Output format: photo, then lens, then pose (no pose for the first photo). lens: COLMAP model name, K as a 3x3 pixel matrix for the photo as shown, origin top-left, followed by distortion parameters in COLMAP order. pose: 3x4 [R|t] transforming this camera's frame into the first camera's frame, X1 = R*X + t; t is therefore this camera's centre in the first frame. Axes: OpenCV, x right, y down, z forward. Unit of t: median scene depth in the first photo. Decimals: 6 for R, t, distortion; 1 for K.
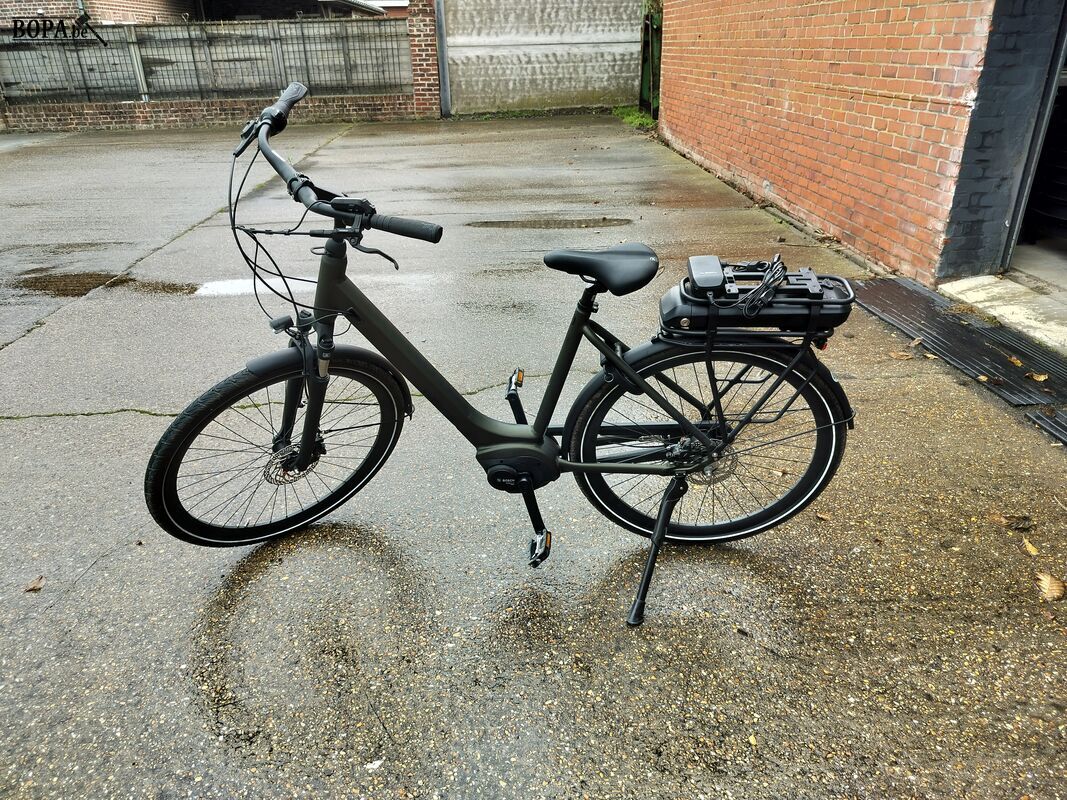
lens RADIAL K [[754.4, 0, 533.5], [0, 754.4, 400.0], [0, 0, 1]] dist [-0.005326, -0.022286]
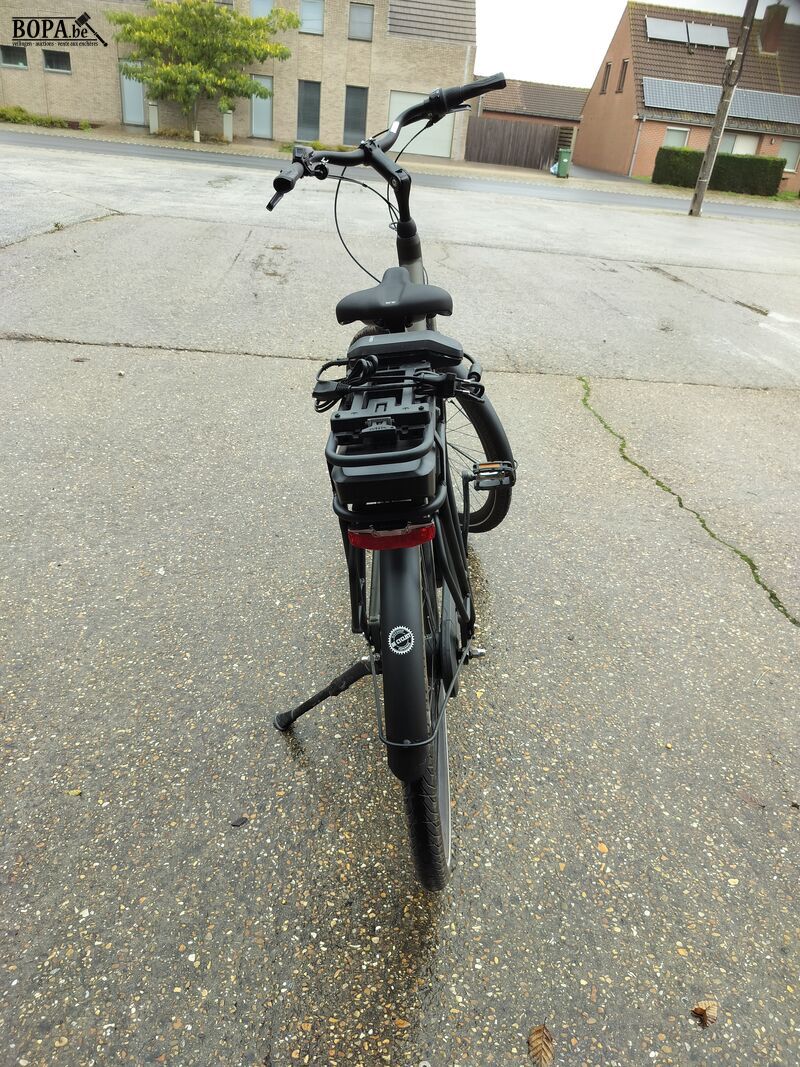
lens RADIAL K [[765.3, 0, 400.0], [0, 765.3, 533.5], [0, 0, 1]] dist [-0.003230, -0.000138]
pose [[0.022873, 0.514811, -0.856999, 0.372827], [-0.510009, 0.743297, 0.432897, -0.147698], [0.859865, 0.427176, 0.279559, 0.383933]]
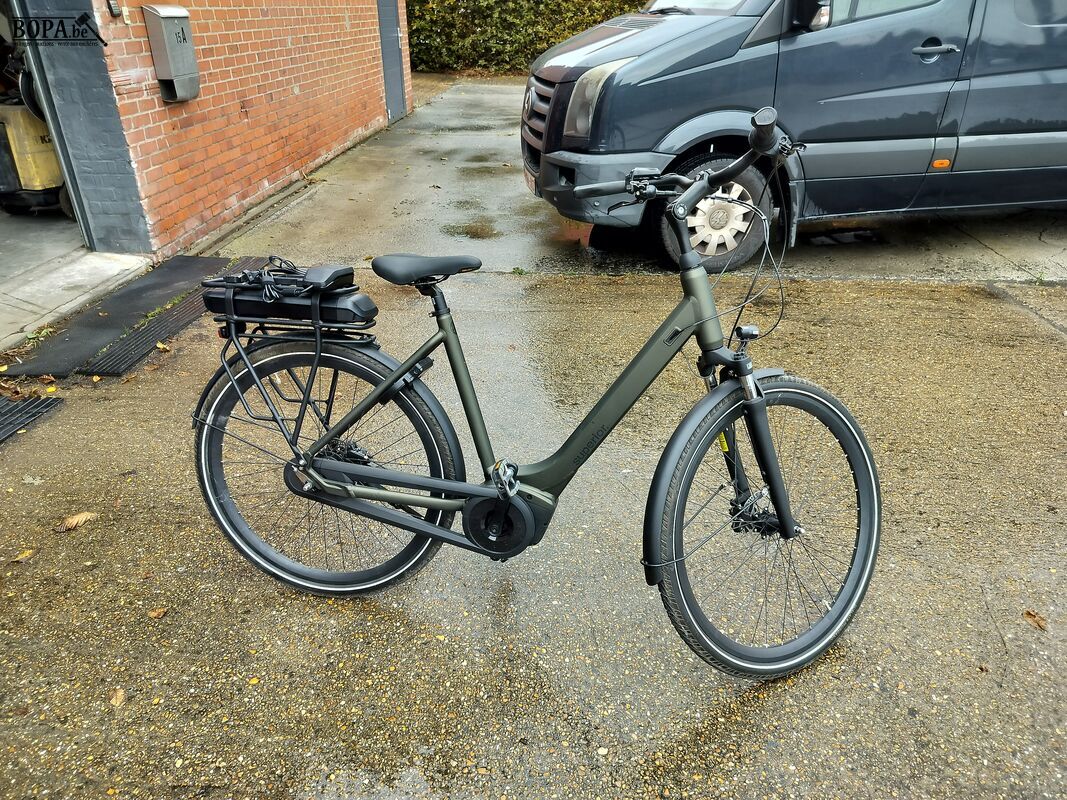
lens RADIAL K [[736.8, 0, 533.5], [0, 736.8, 400.0], [0, 0, 1]] dist [-0.005105, -0.003790]
pose [[-0.993166, -0.021041, 0.114796, -0.076498], [0.078744, 0.605184, 0.792182, -0.372829], [-0.086141, 0.795808, -0.599391, 0.750004]]
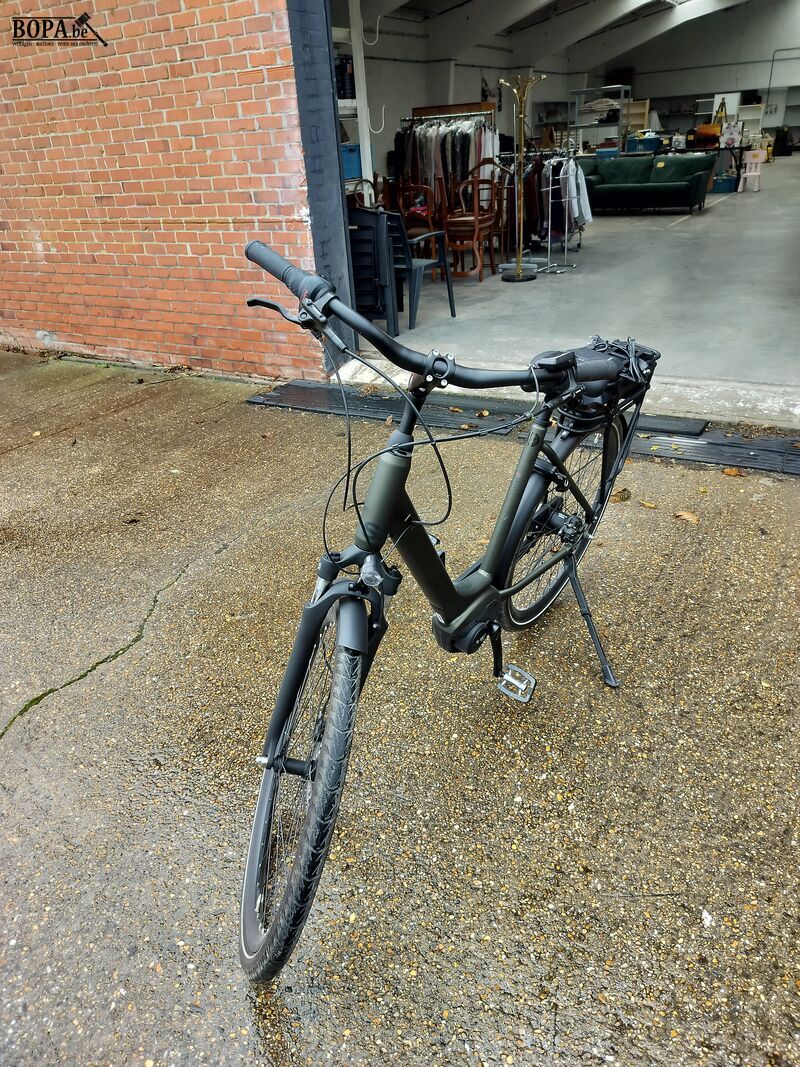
lens RADIAL K [[754.4, 0, 400.0], [0, 754.4, 533.5], [0, 0, 1]] dist [-0.005326, -0.022286]
pose [[0.545021, -0.384856, 0.744875, -0.378272], [0.388793, 0.903140, 0.182150, -0.111517], [-0.742827, 0.190326, 0.641859, 0.235911]]
